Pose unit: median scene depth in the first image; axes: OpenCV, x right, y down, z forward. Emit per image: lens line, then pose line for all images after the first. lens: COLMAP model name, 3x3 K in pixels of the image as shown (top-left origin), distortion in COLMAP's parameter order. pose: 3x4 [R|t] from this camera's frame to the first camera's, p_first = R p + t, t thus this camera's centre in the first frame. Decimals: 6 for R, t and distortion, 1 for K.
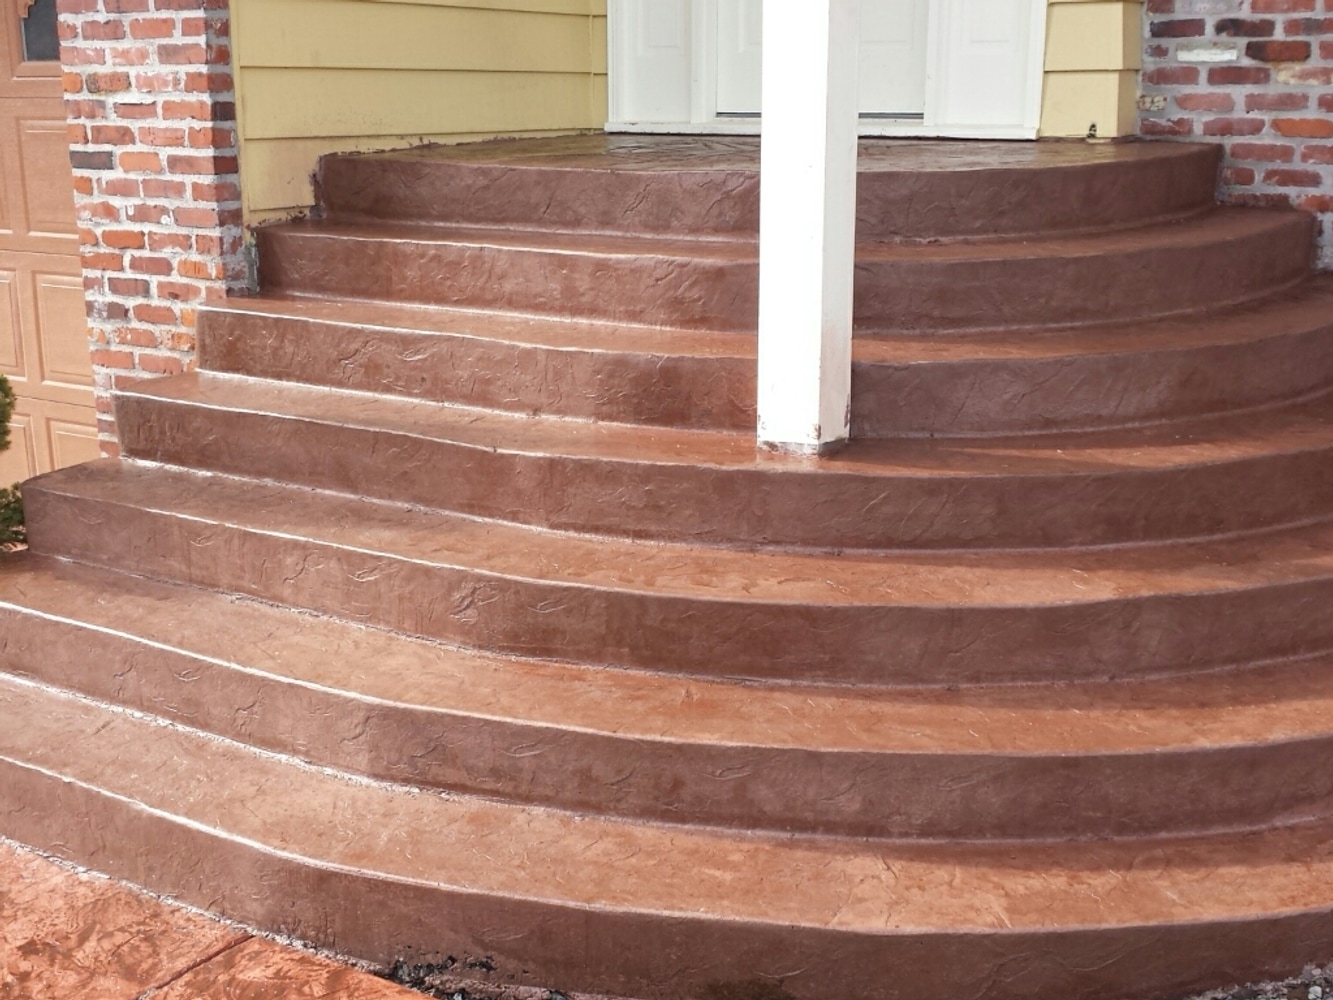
lens RADIAL K [[1711.7, 0, 663.8], [0, 1711.7, 531.5], [0, 0, 1]] dist [0.167386, -0.437157]
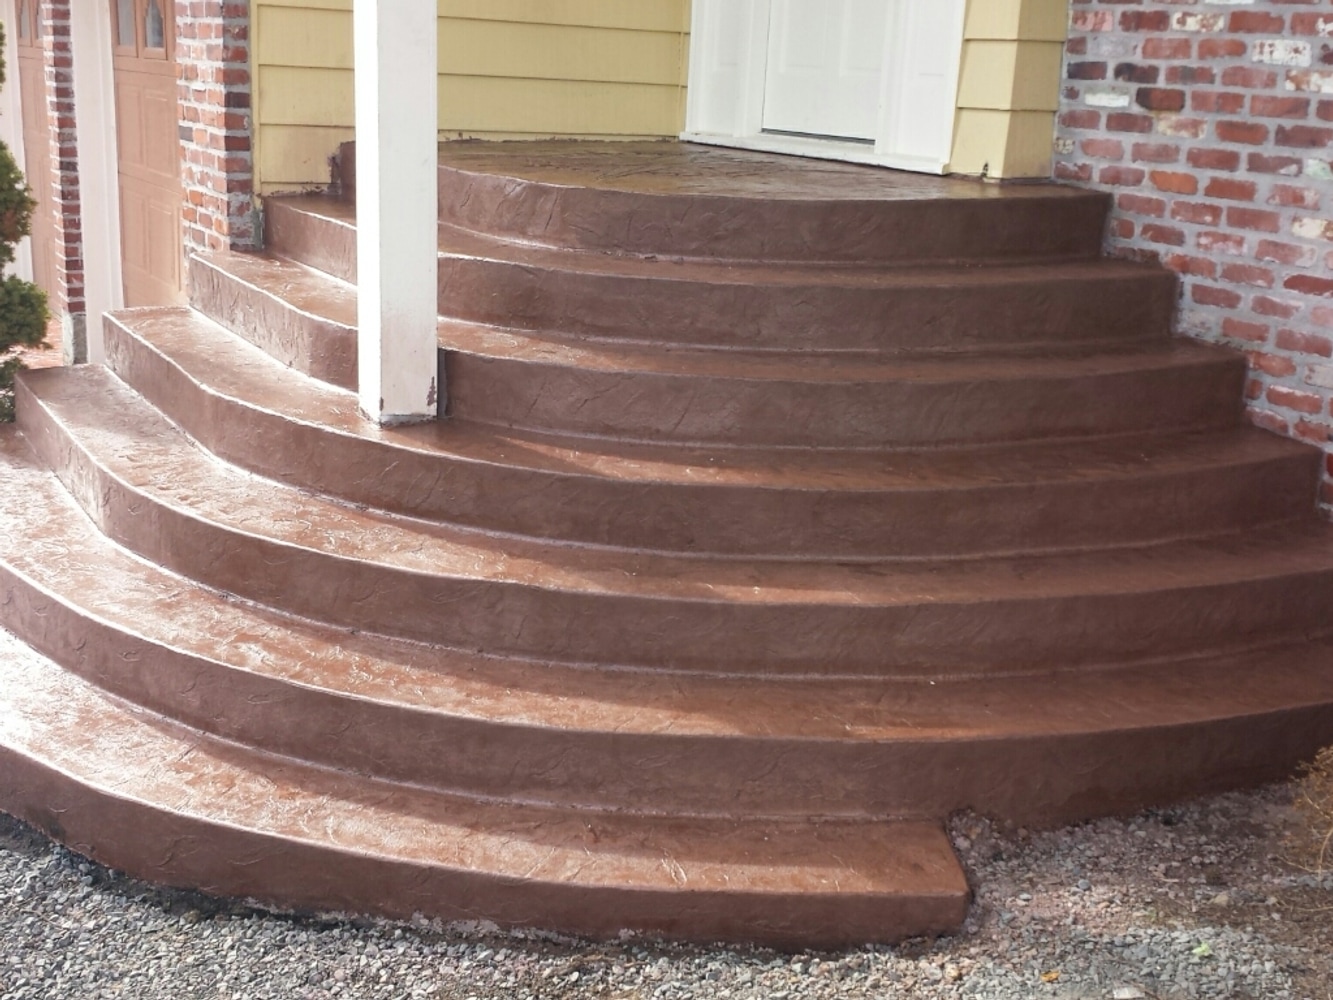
lens RADIAL K [[1711.7, 0, 663.8], [0, 1711.7, 531.5], [0, 0, 1]] dist [0.167386, -0.437157]
pose [[0.878674, 0.166640, -0.447395, 0.579733], [-0.165195, 0.985342, 0.042568, -0.039785], [0.447931, 0.036504, 0.893323, 0.041331]]
